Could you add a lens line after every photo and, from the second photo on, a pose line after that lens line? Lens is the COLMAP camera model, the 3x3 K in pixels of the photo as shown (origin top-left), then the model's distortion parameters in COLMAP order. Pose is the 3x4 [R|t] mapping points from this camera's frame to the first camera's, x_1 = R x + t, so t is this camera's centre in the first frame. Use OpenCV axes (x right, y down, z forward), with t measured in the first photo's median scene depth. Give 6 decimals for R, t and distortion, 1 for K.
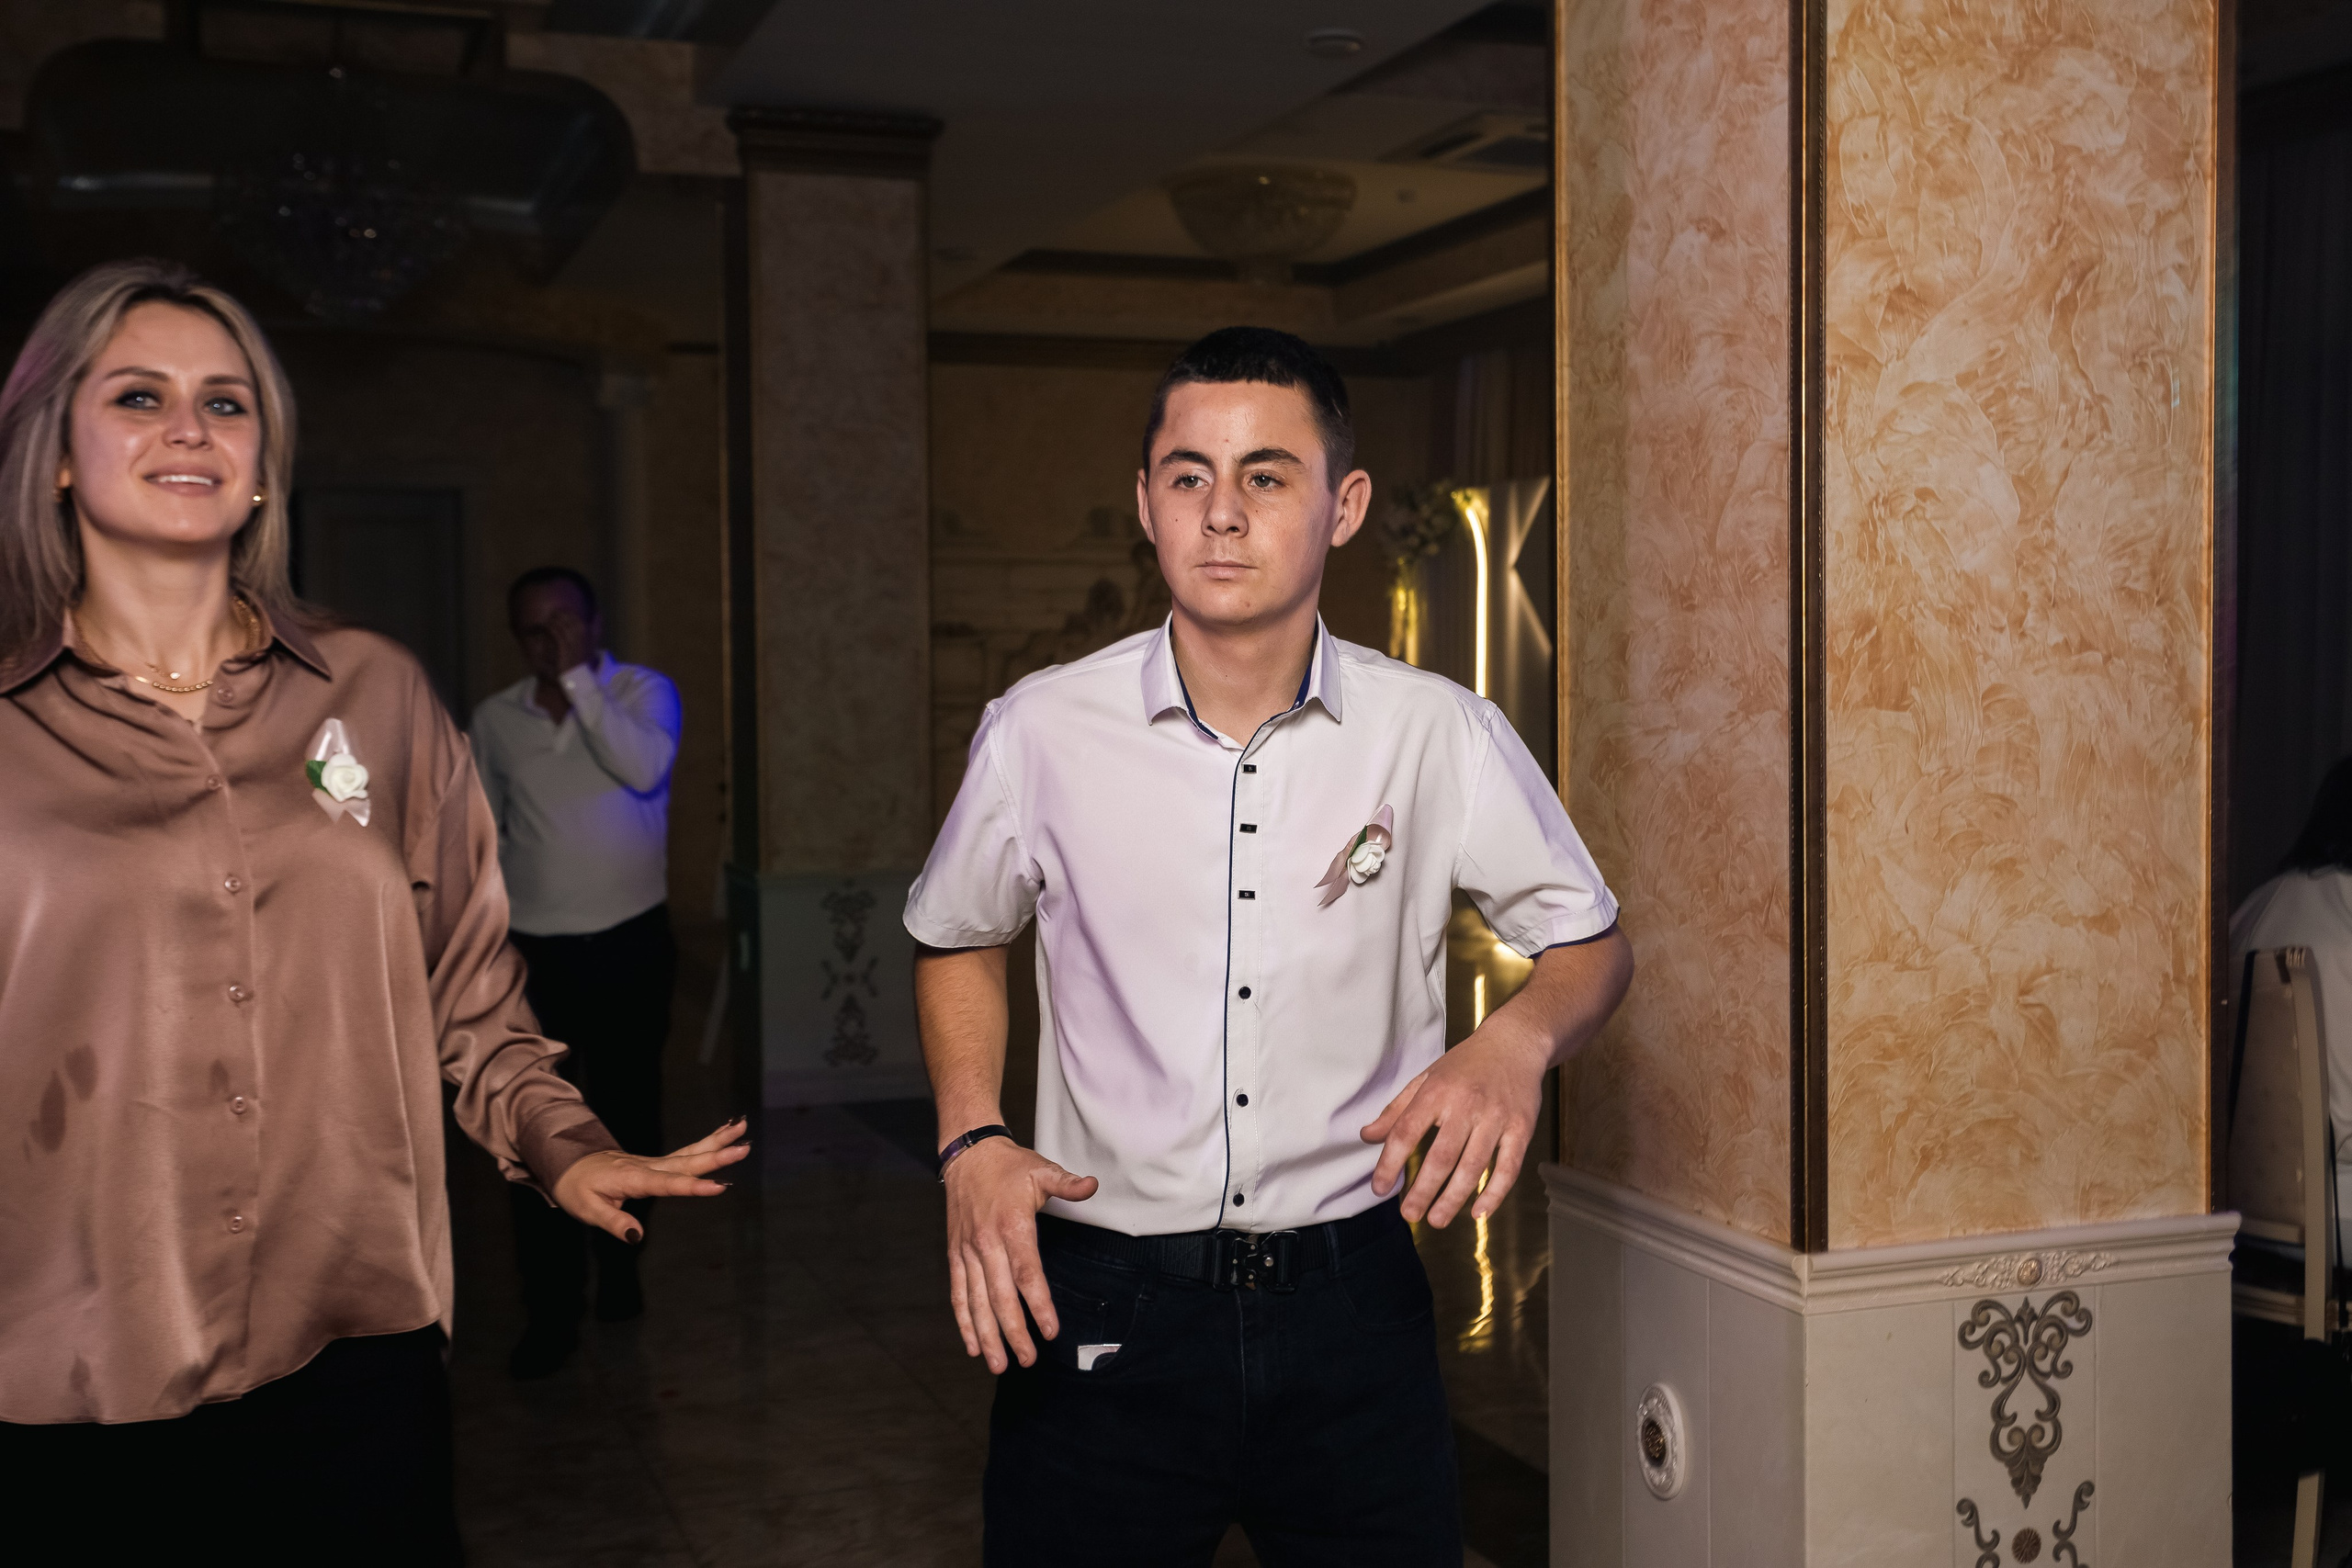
lens RADIAL K [[2478.5, 0, 1183.5], [0, 2478.5, 778.3], [0, 0, 1]] dist [-0.009613, 0.000000]
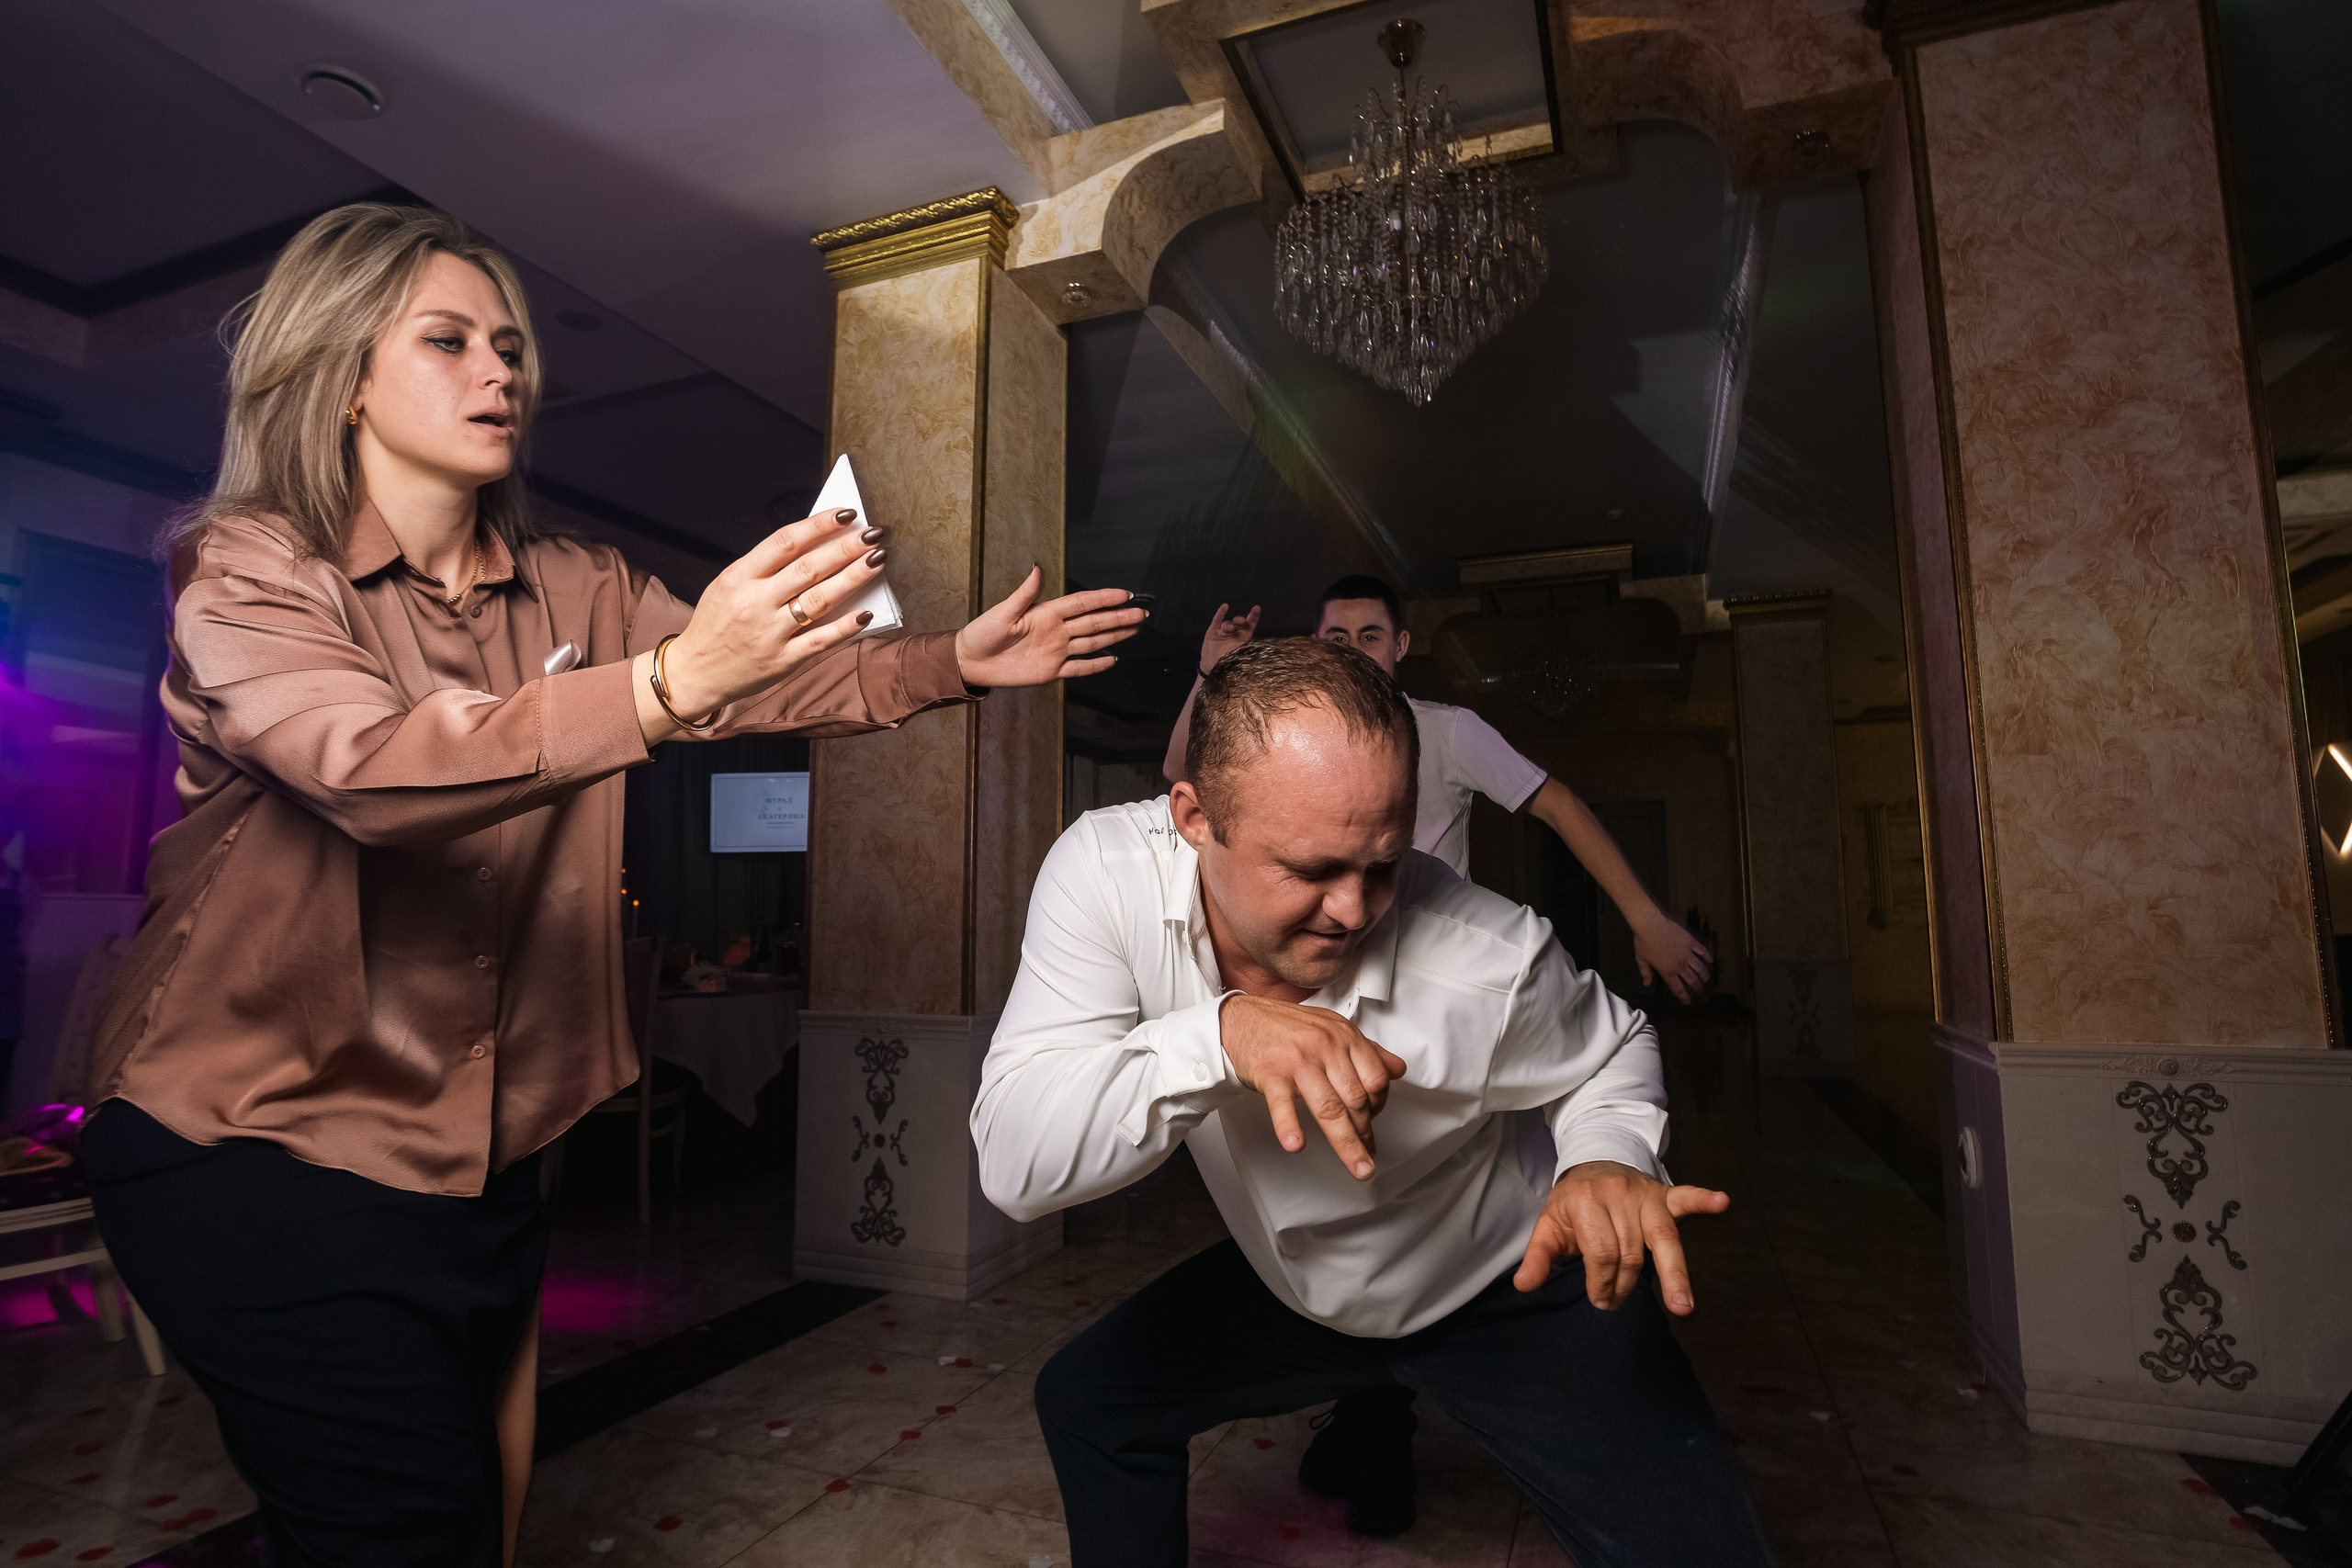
lens RADIAL K [[1159.3, 0, 1197.1], [0, 1159.3, 784.0], [0, 0, 1]] dist [-0.055609, 0.005563]
pose [[0.748316, -0.077321, -0.658821, 0.361610], [-0.024417, 0.989299, -0.143841, 0.131085], [0.662893, 0.123725, 0.738420, -0.059847]]
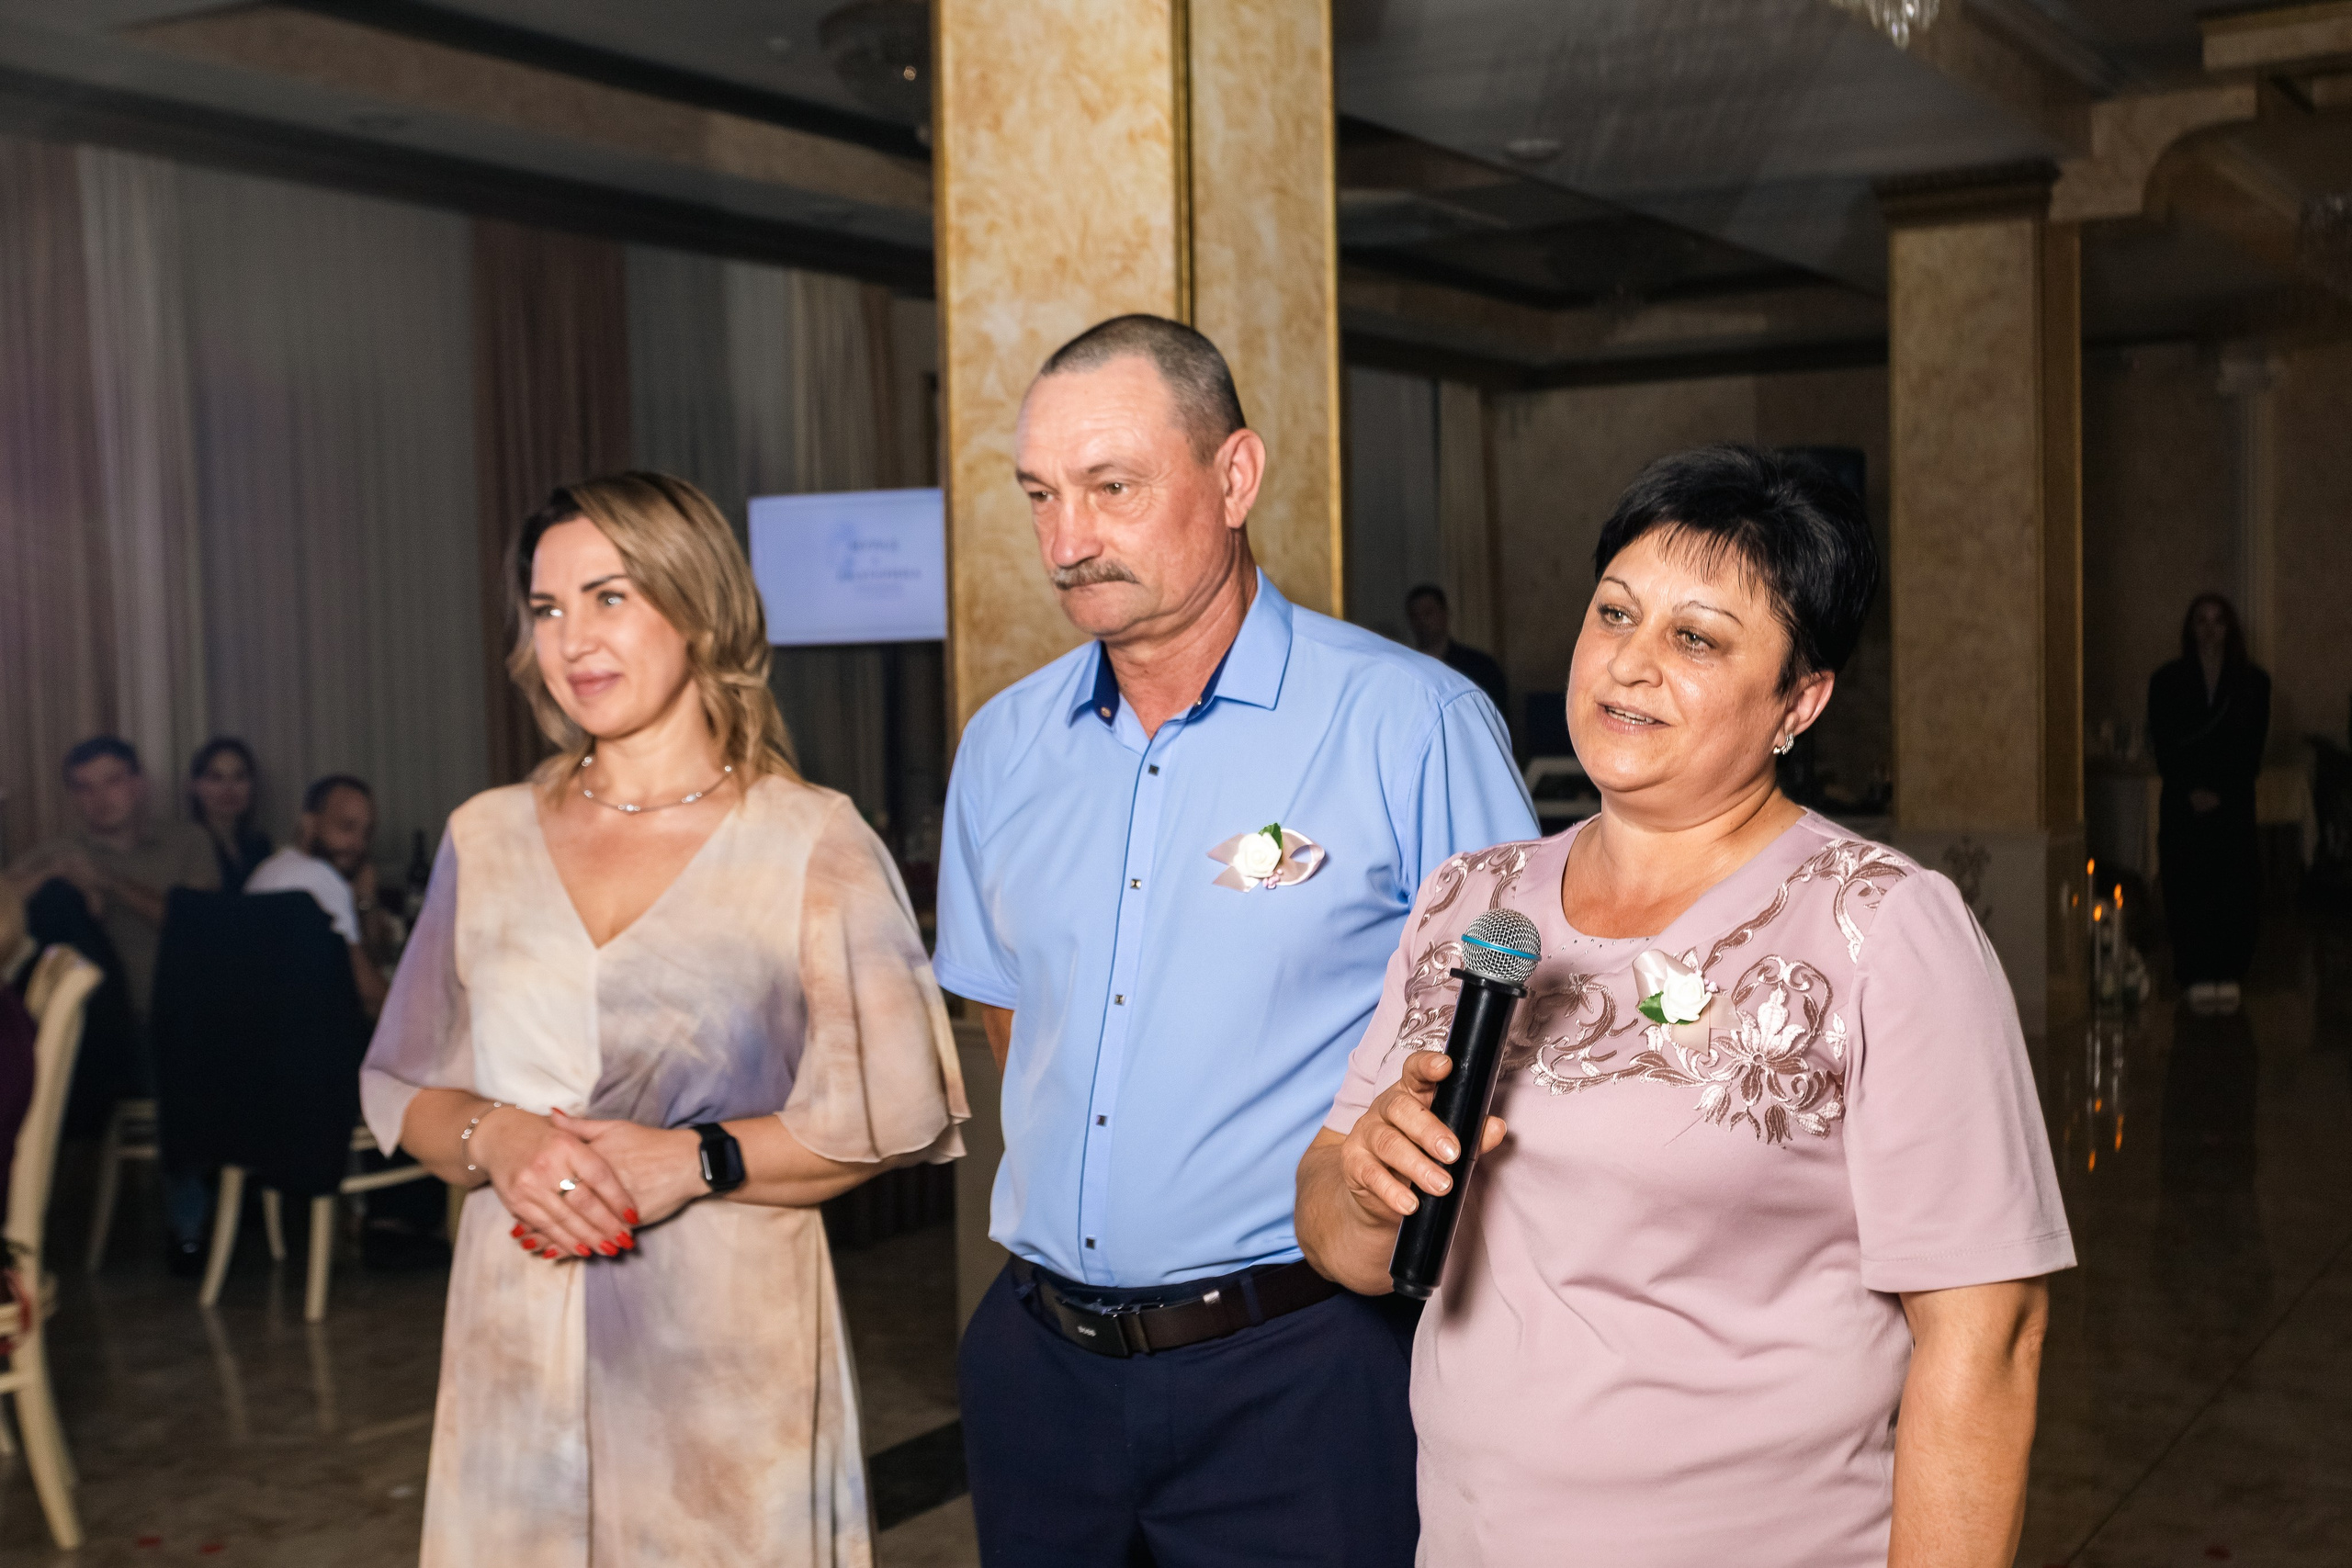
lens RADIAL K [[2478.5, 0, 1219.4], [0, 2478.5, 802.3], [0, 0, 1]] dist [-0.009613, 0.000000]
pose [[0.593880, 0.031539, -0.803935, 0.858731], [-0.014250, 0.999487, 0.028684, -0.045594], [0.804428, -0.005579, 0.594024, -0.372166]]
